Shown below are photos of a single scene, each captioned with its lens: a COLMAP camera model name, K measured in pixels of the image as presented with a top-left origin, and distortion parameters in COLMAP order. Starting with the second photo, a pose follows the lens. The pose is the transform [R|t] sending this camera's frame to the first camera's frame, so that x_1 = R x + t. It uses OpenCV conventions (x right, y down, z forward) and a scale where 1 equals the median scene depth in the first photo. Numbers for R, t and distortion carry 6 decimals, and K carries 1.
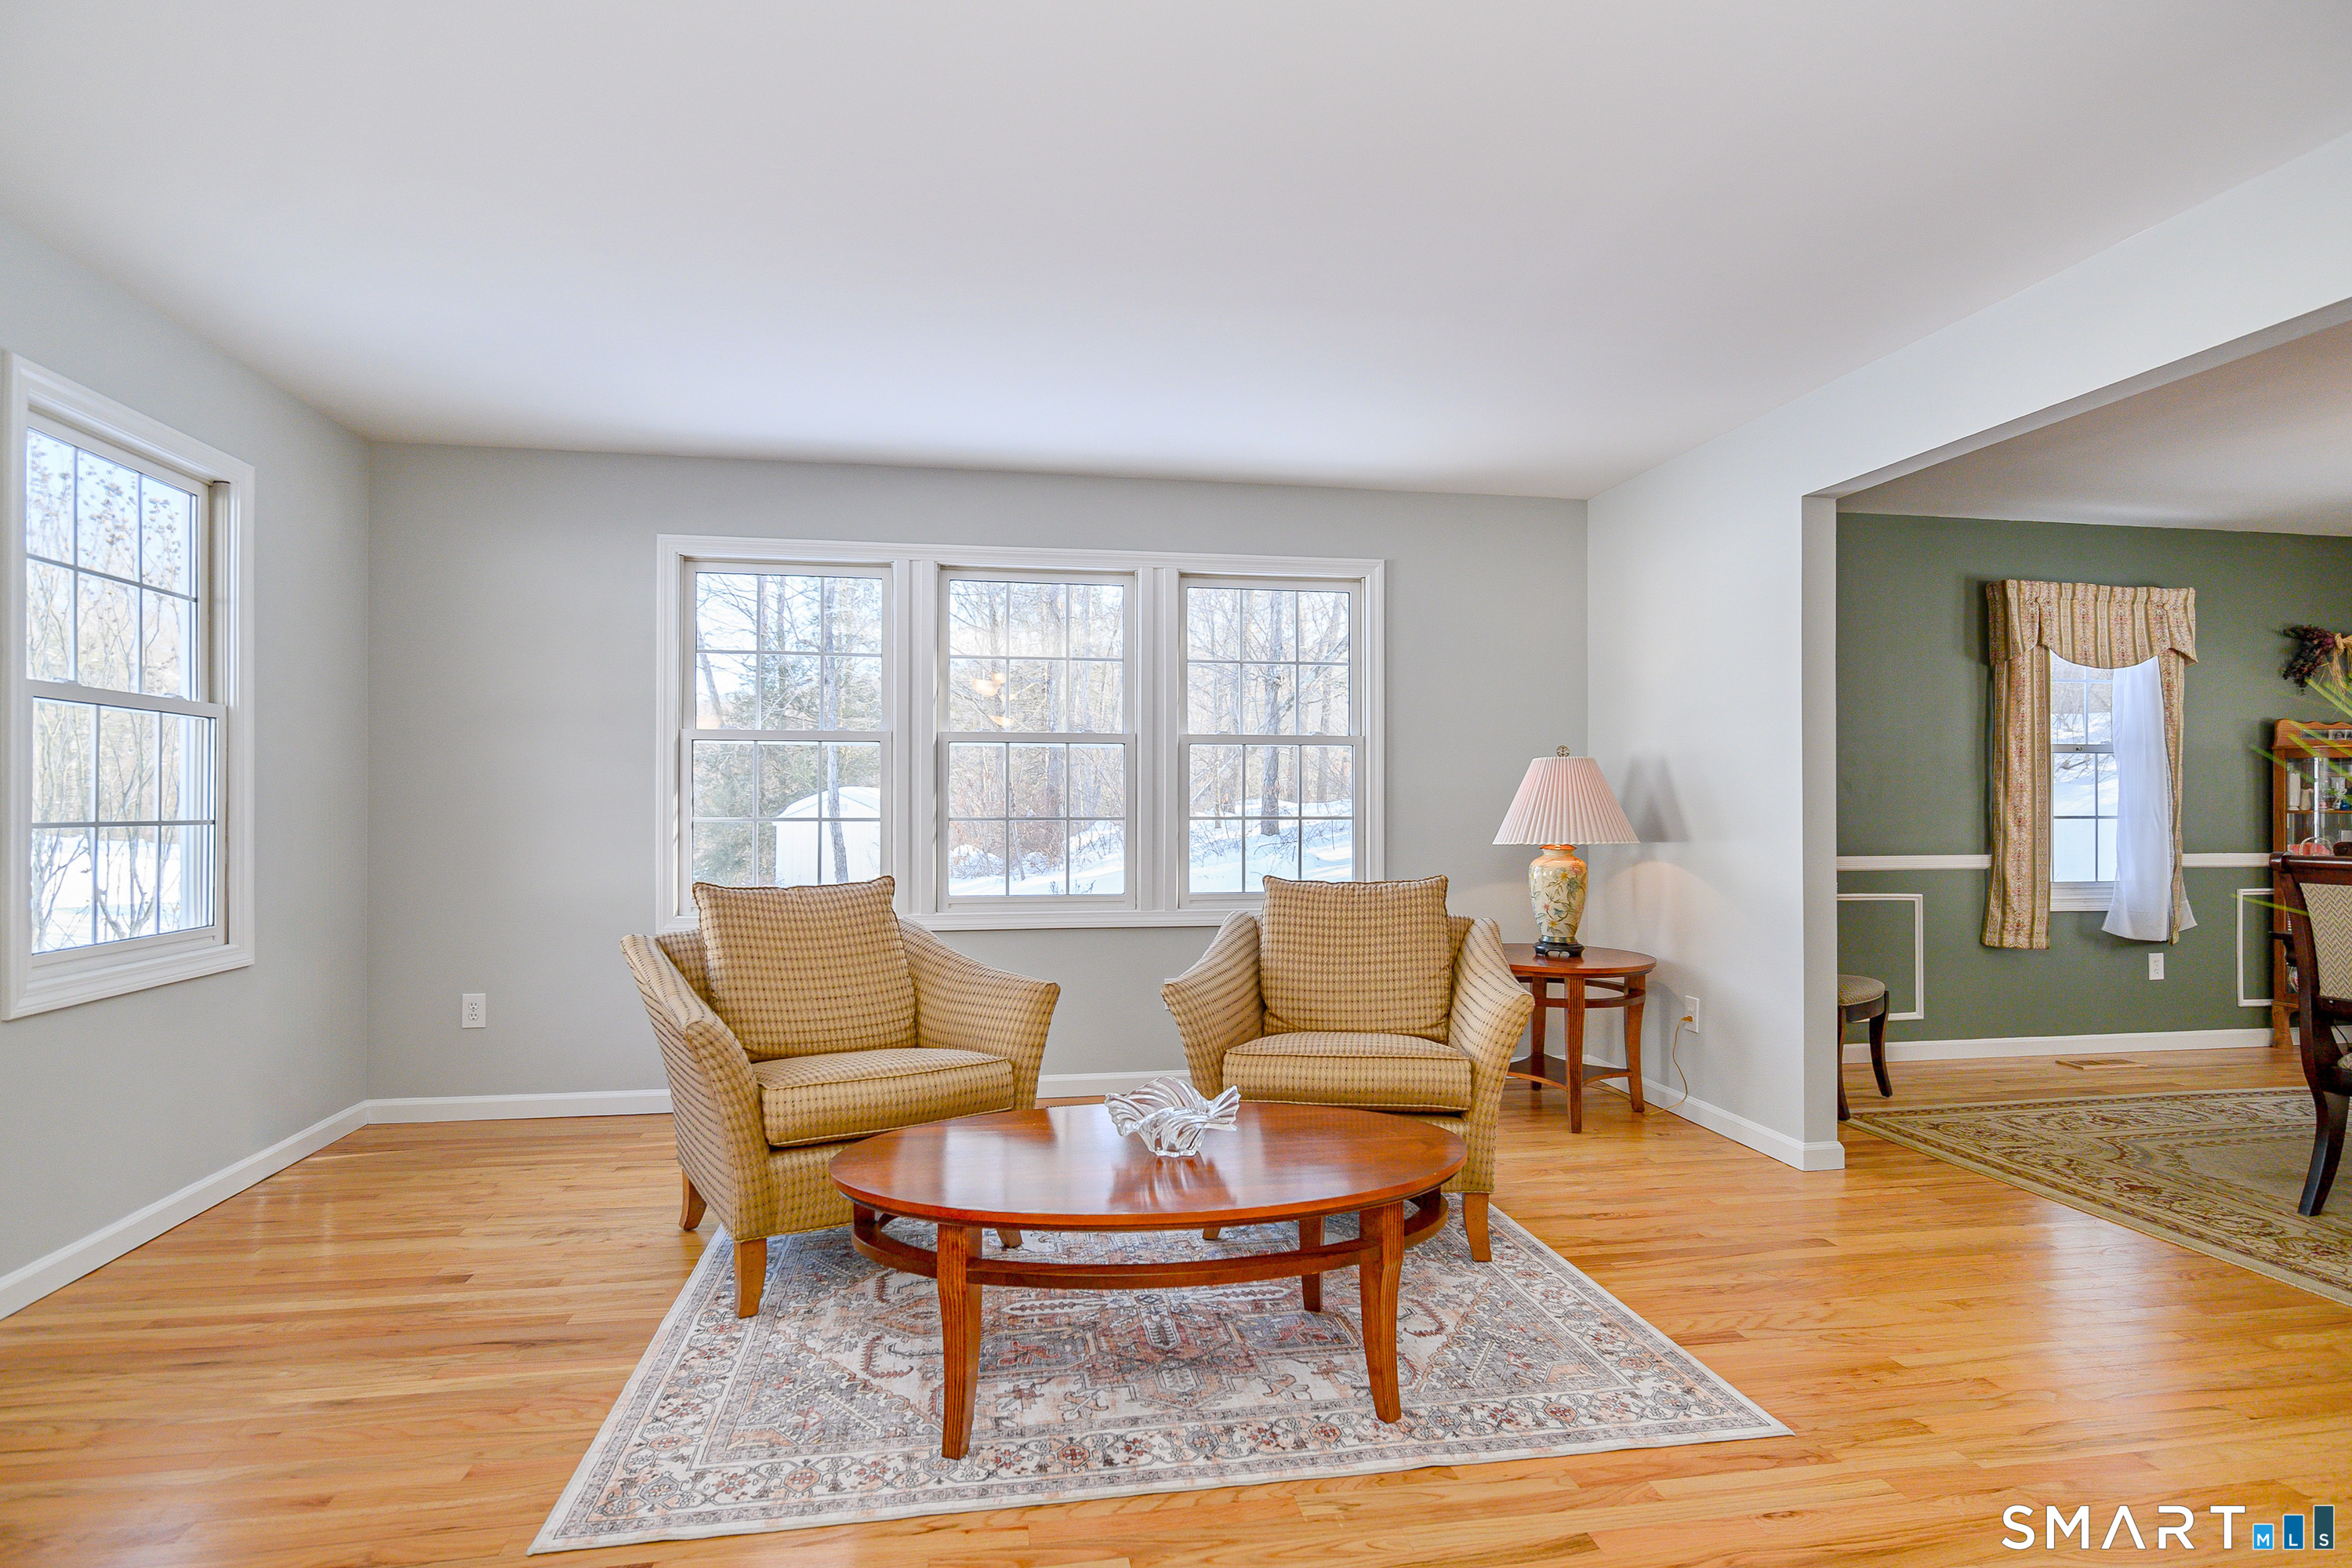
lens RADIAL K [[1192.8, 0, 1174.1], [0, 1192.8, 797.7], [0, 0, 1]] dist [0.002584, 0.000851]
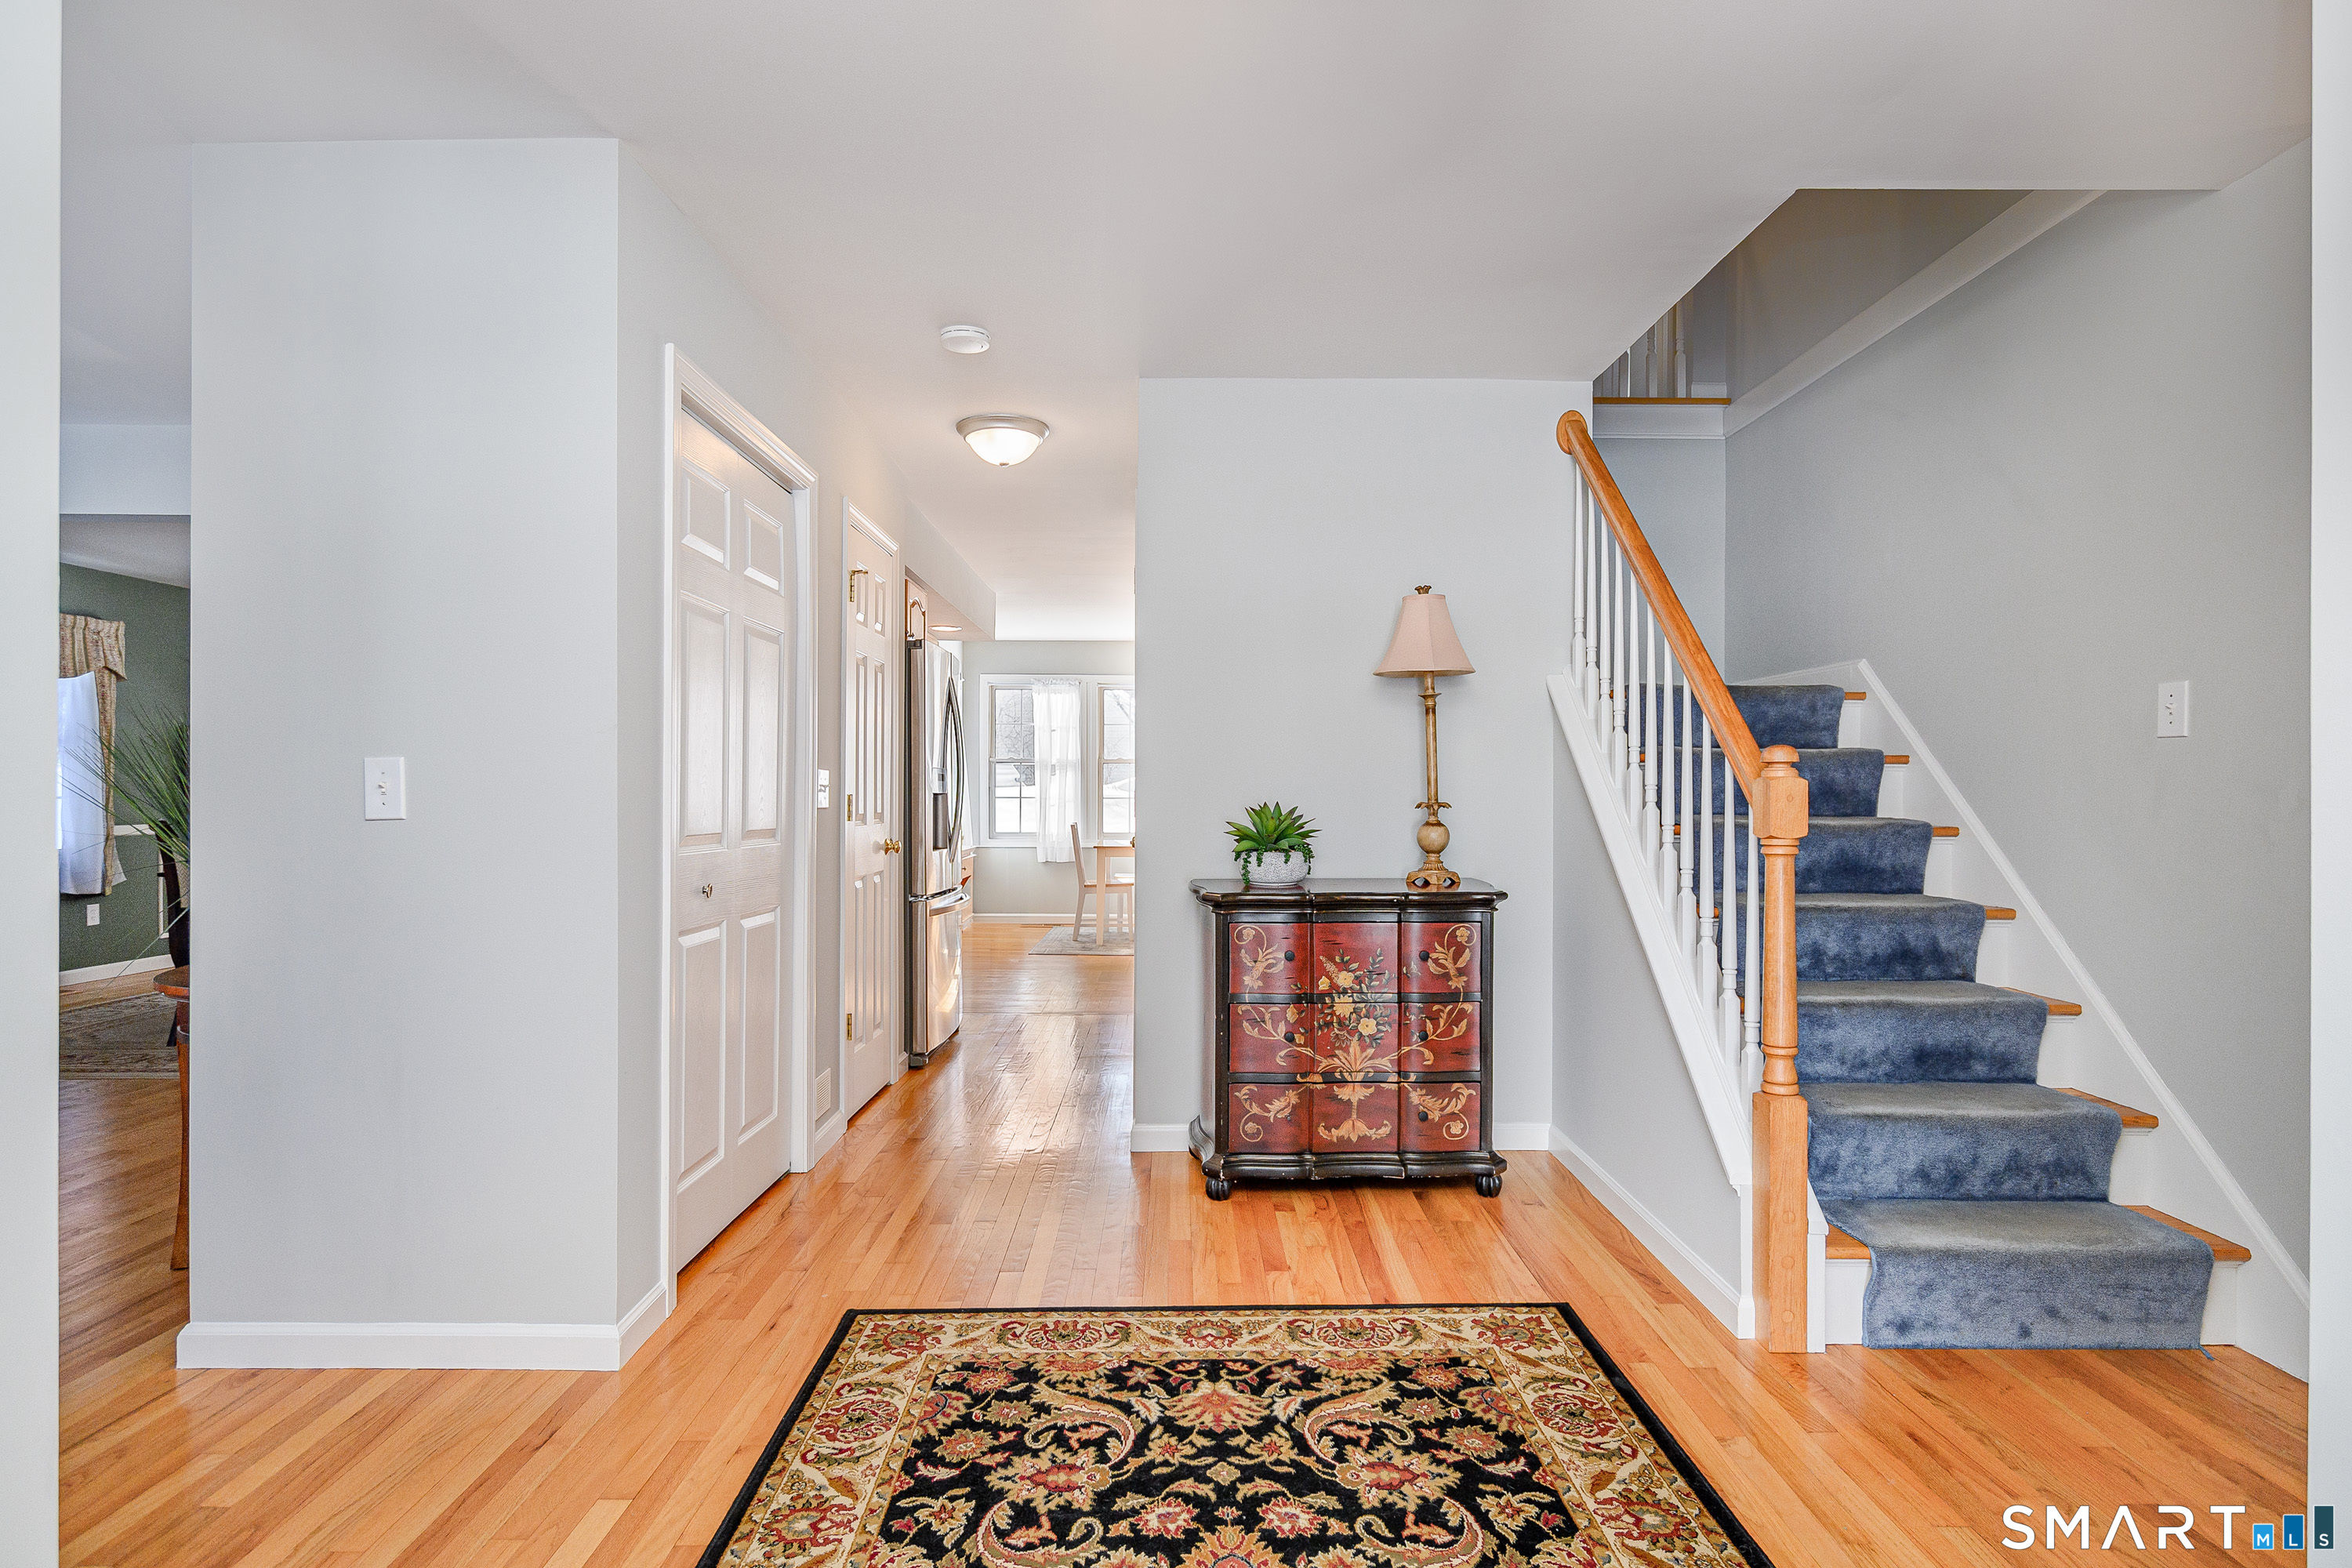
lens RADIAL K [[1192.8, 0, 1174.1], [0, 1192.8, 797.7], [0, 0, 1]] dist [0.002584, 0.000851]
pose [[0.172007, -0.006265, 0.985076, -0.242816], [-0.009052, 0.999928, 0.007940, -0.004340], [-0.985054, -0.010283, 0.171938, -0.364296]]
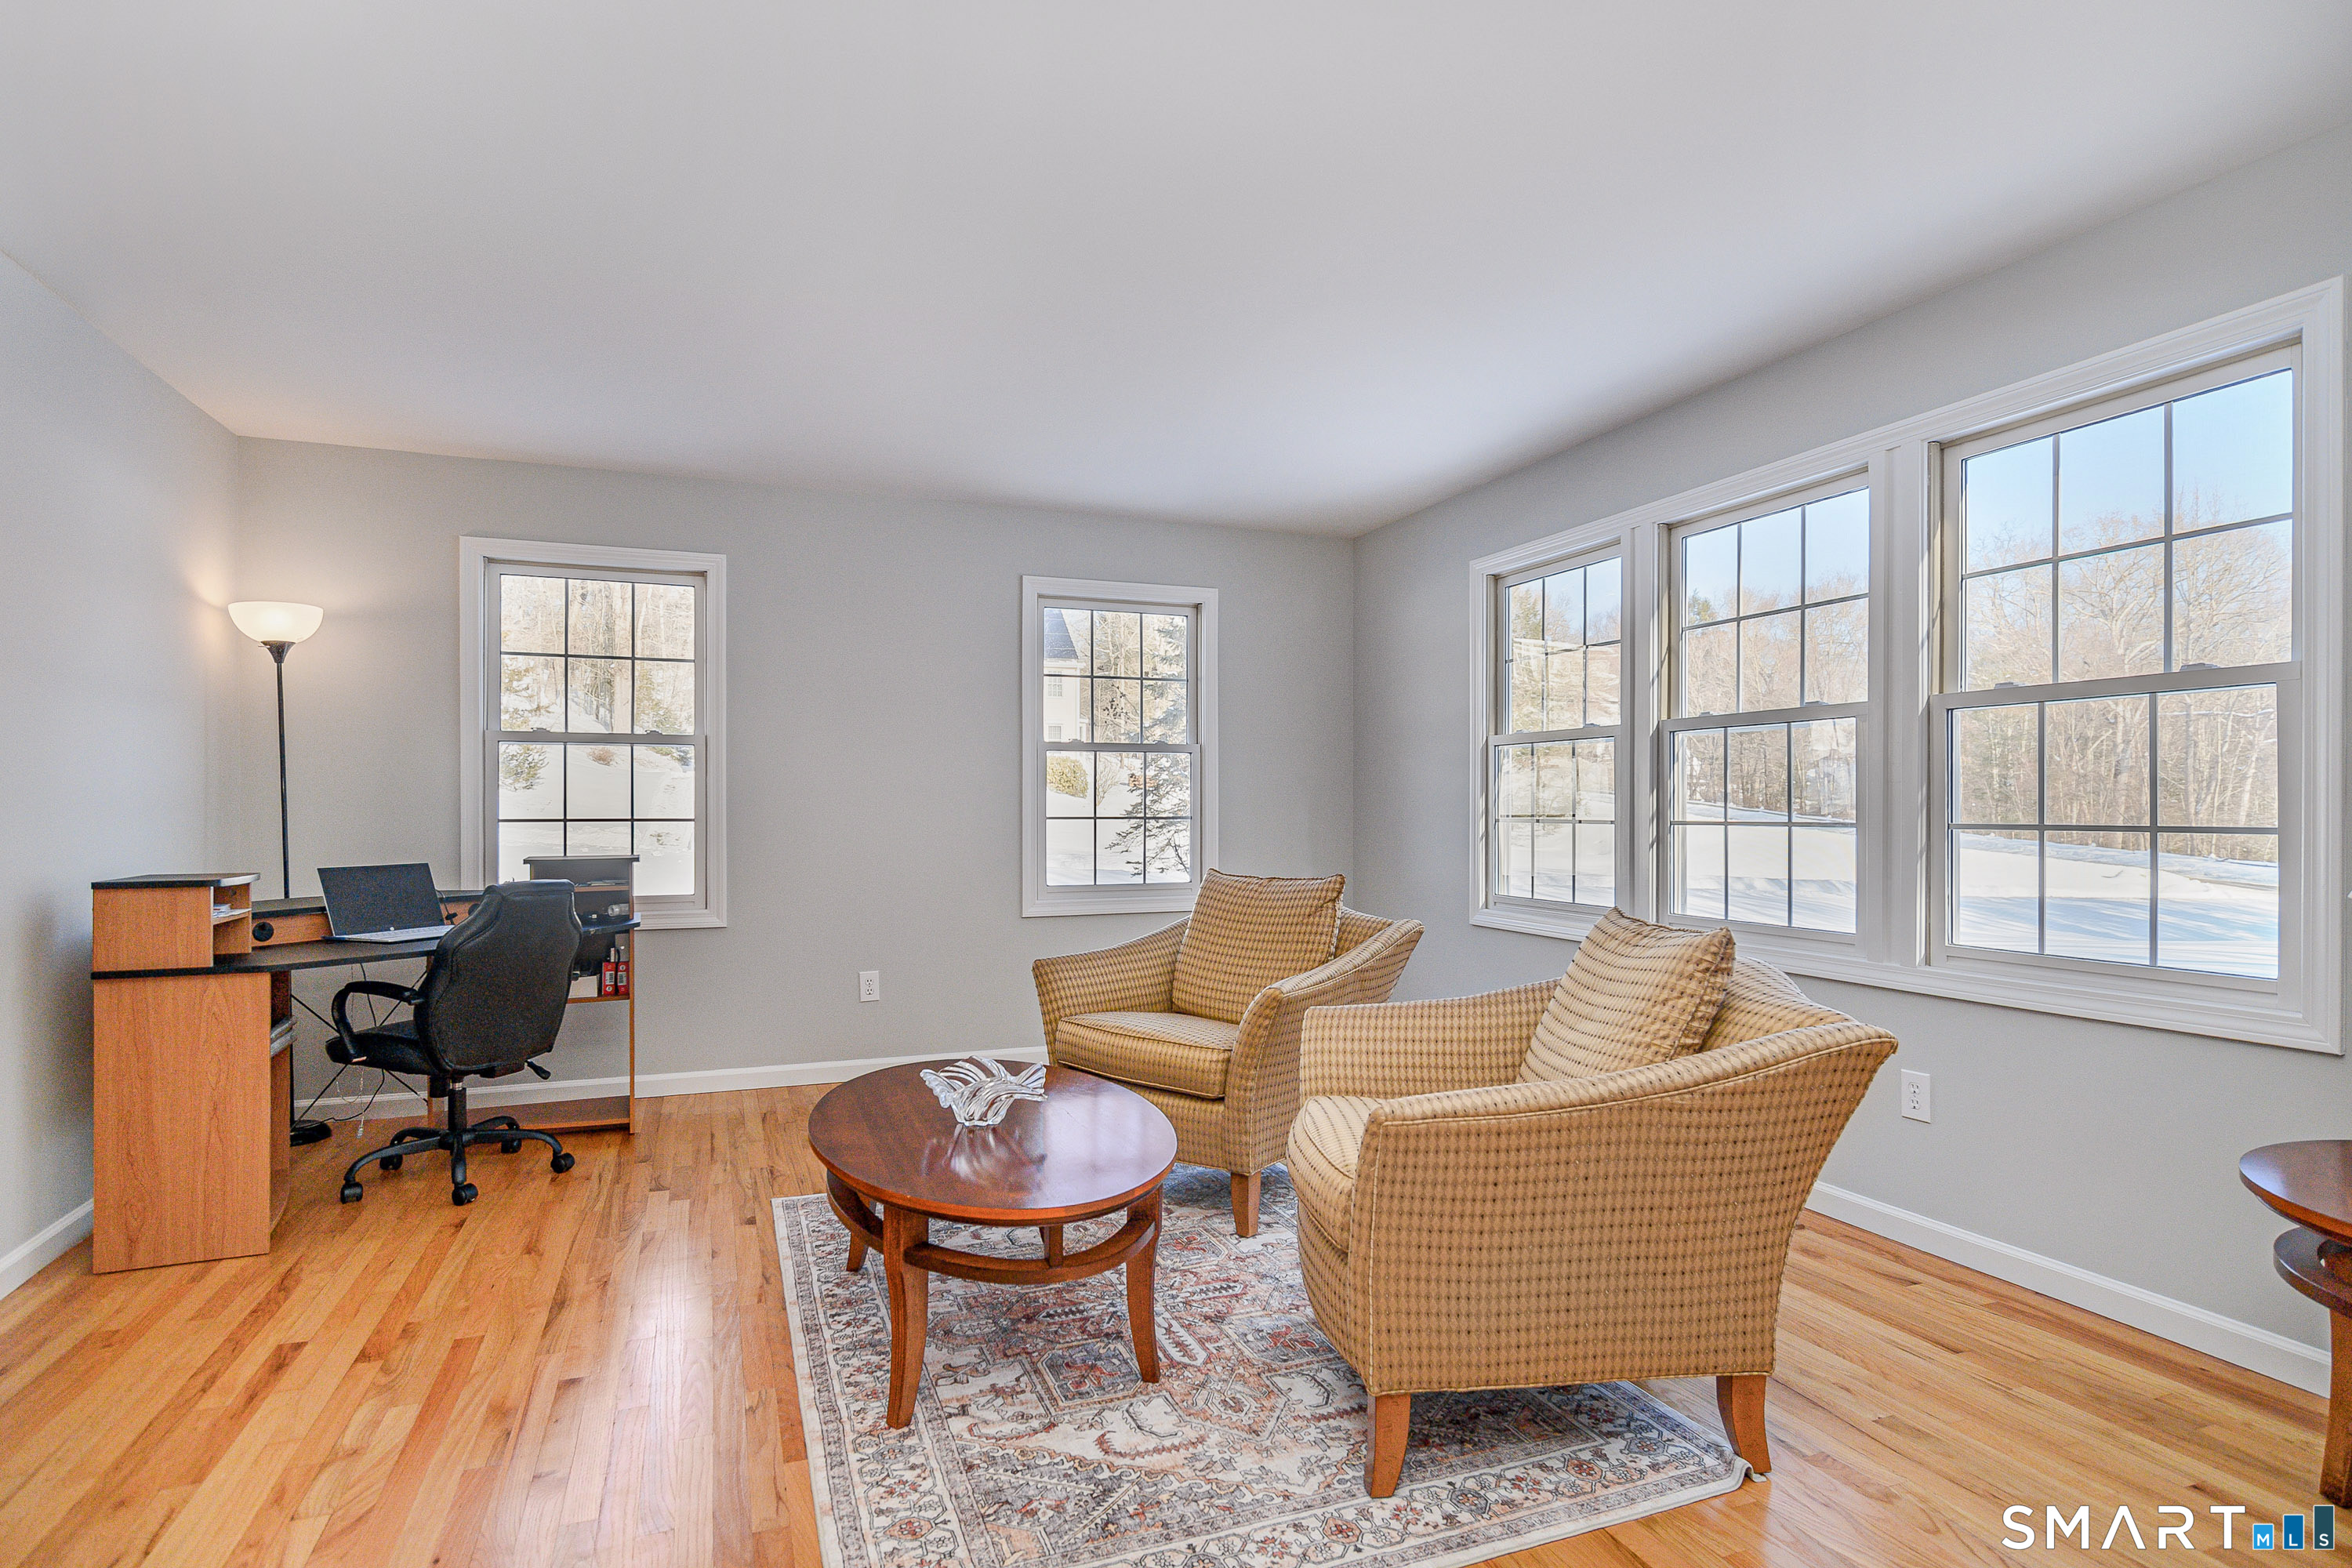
lens RADIAL K [[1192.8, 0, 1174.1], [0, 1192.8, 797.7], [0, 0, 1]] dist [0.002584, 0.000851]
pose [[0.206777, -0.010923, -0.978327, 0.488436], [0.003870, 0.999939, -0.010347, 0.006749], [0.978380, -0.001647, 0.206807, 0.418011]]
